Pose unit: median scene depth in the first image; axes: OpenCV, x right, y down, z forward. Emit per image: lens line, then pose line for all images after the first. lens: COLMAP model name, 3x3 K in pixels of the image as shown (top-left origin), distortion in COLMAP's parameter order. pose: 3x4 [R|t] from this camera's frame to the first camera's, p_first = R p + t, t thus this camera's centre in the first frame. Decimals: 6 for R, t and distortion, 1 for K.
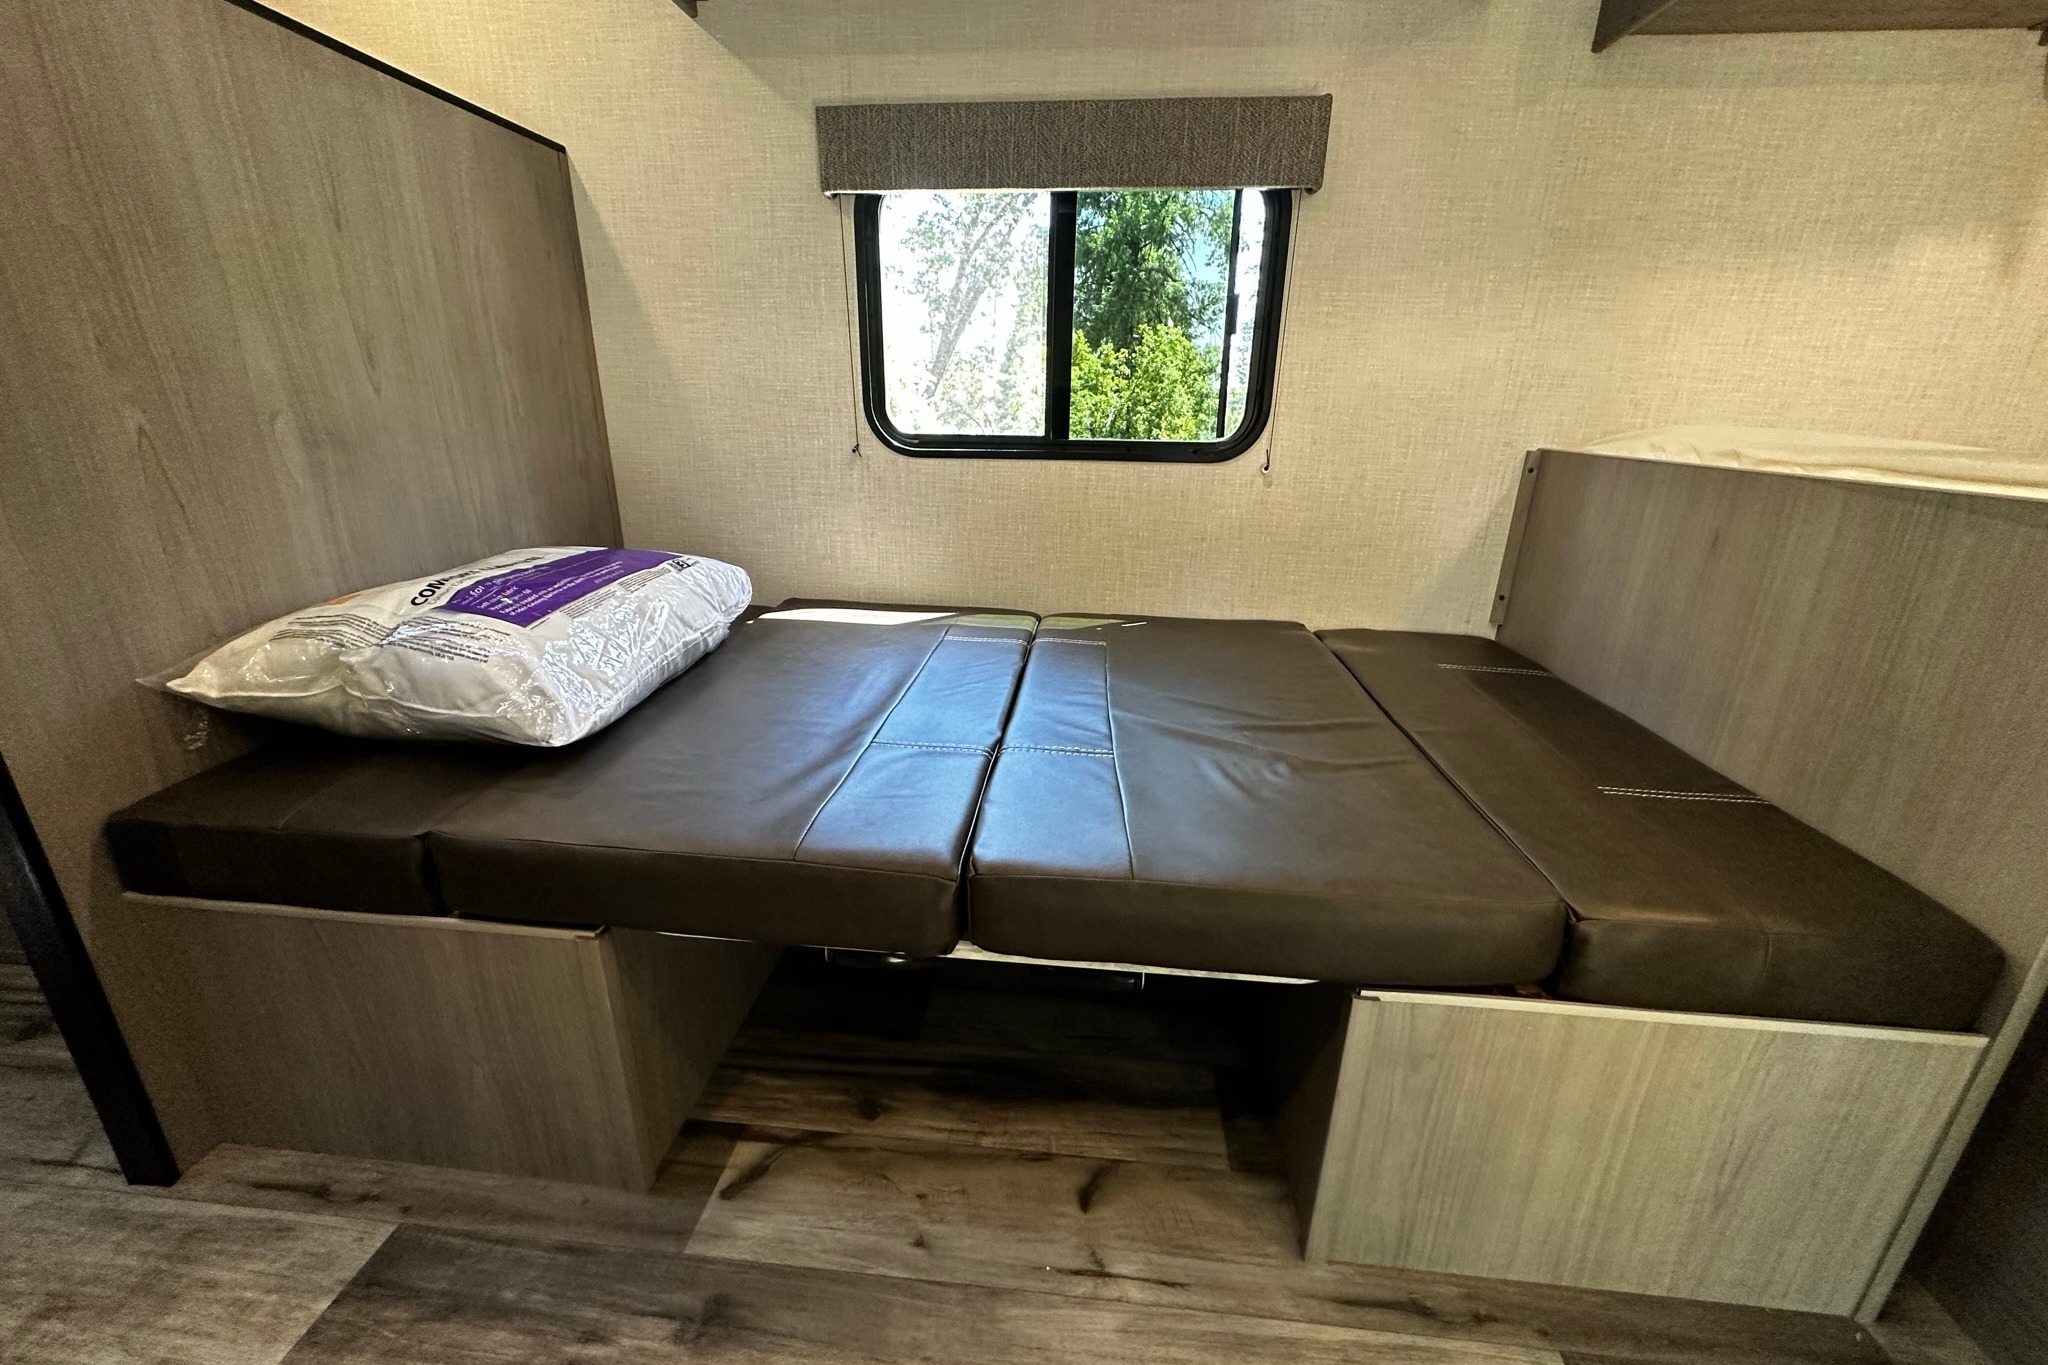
lens RADIAL K [[802.0, 0, 1026.1], [0, 802.0, 679.7], [0, 0, 1]] dist [0.001498, -0.000740]
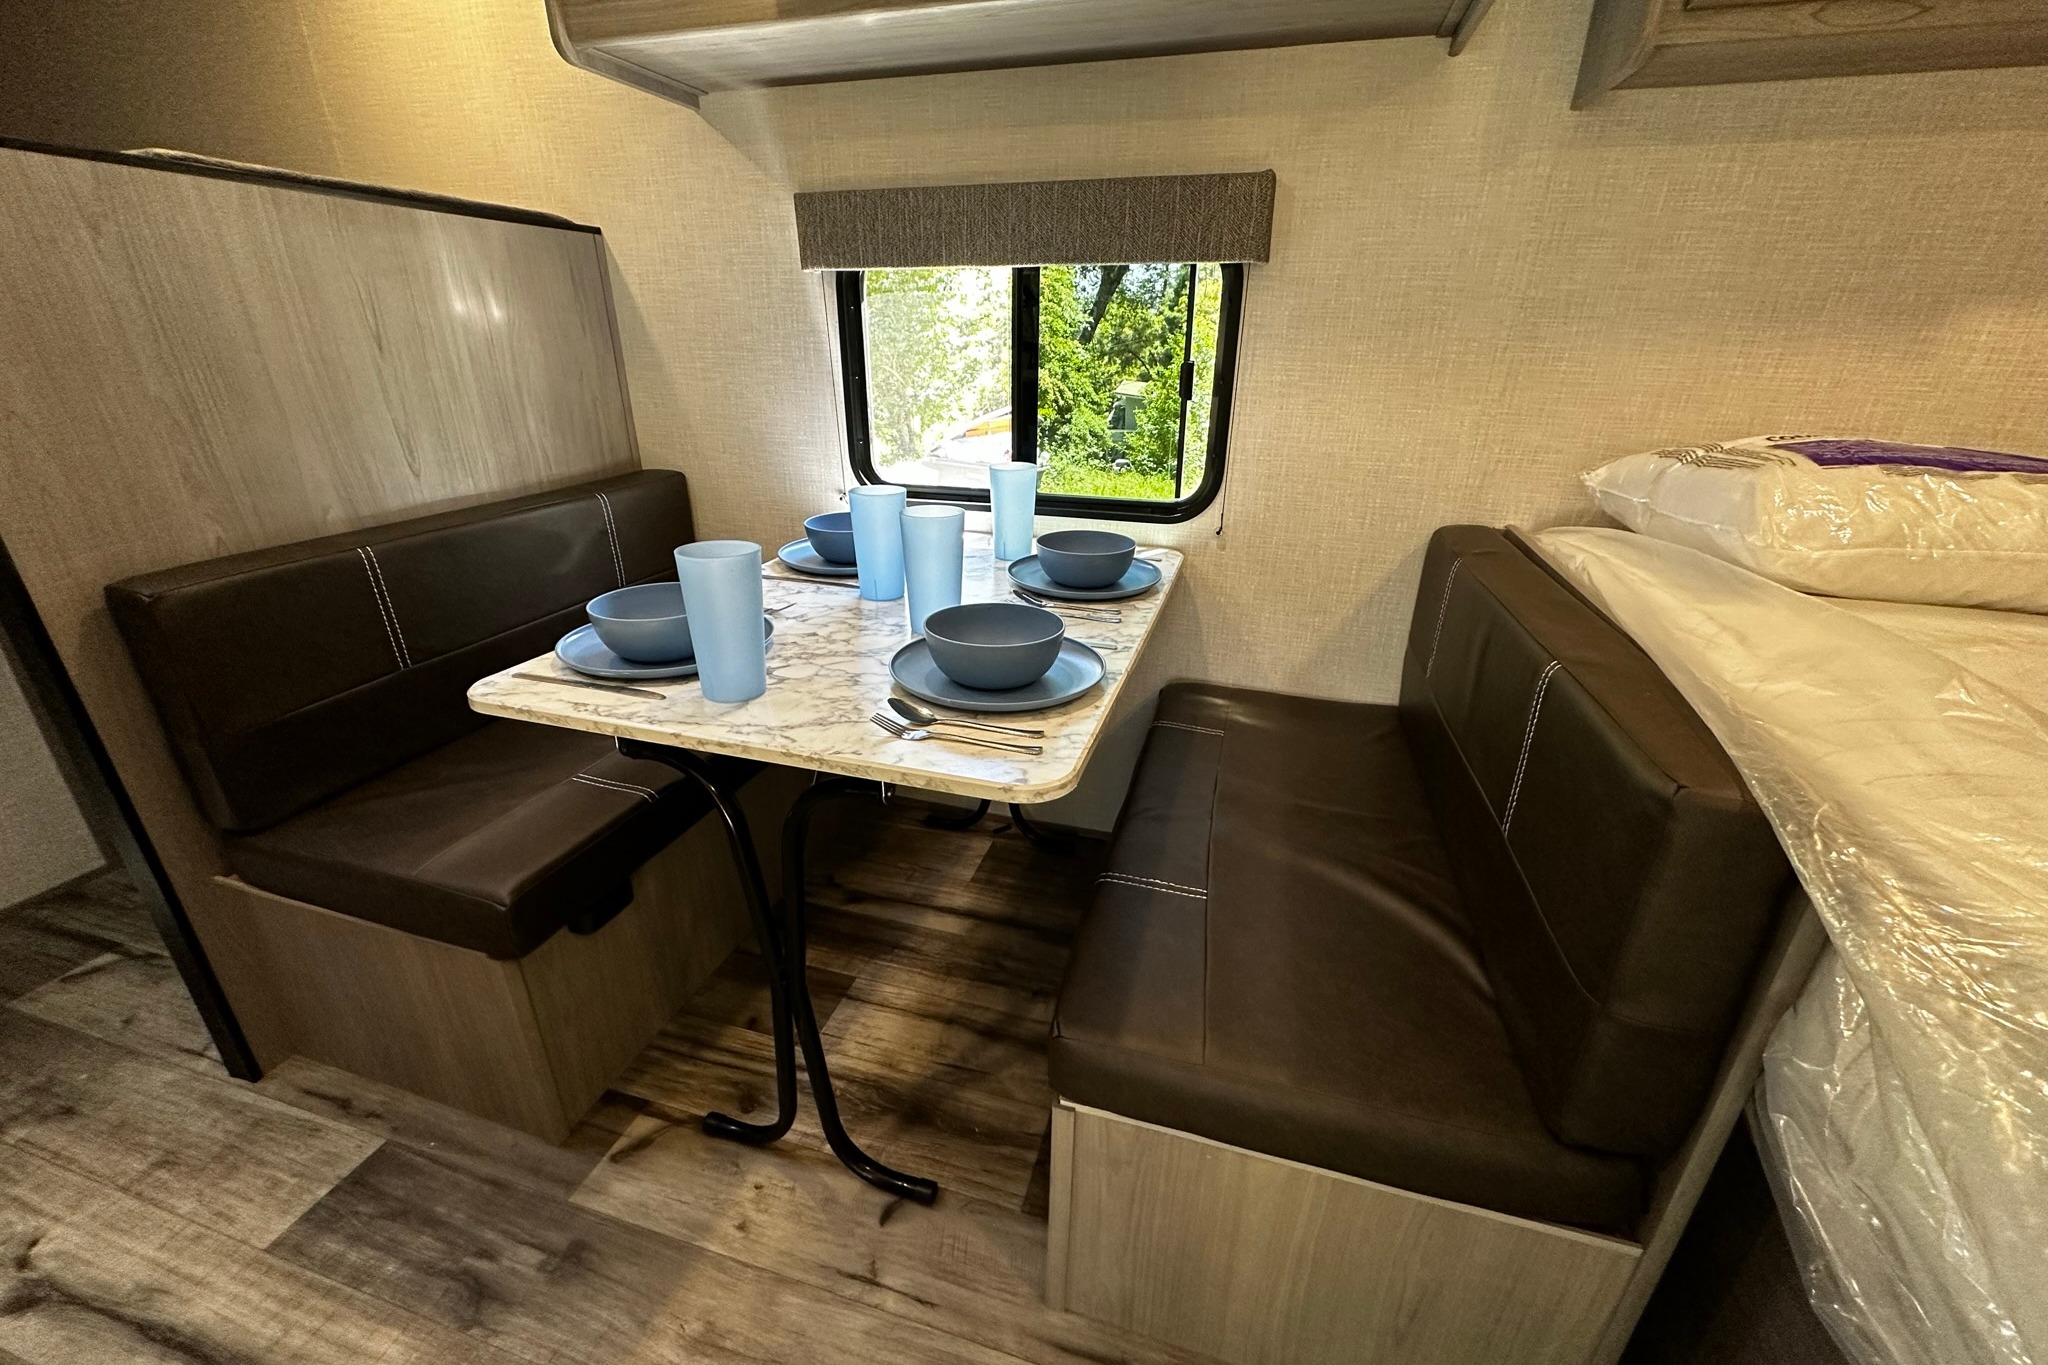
lens RADIAL K [[802.0, 0, 1026.1], [0, 802.0, 680.8], [0, 0, 1]] dist [0.001498, -0.000740]
pose [[0.982087, 0.069322, -0.175213, 0.428937], [-0.057593, 0.995800, 0.071168, -0.231133], [0.179410, -0.059802, 0.981955, -0.075504]]
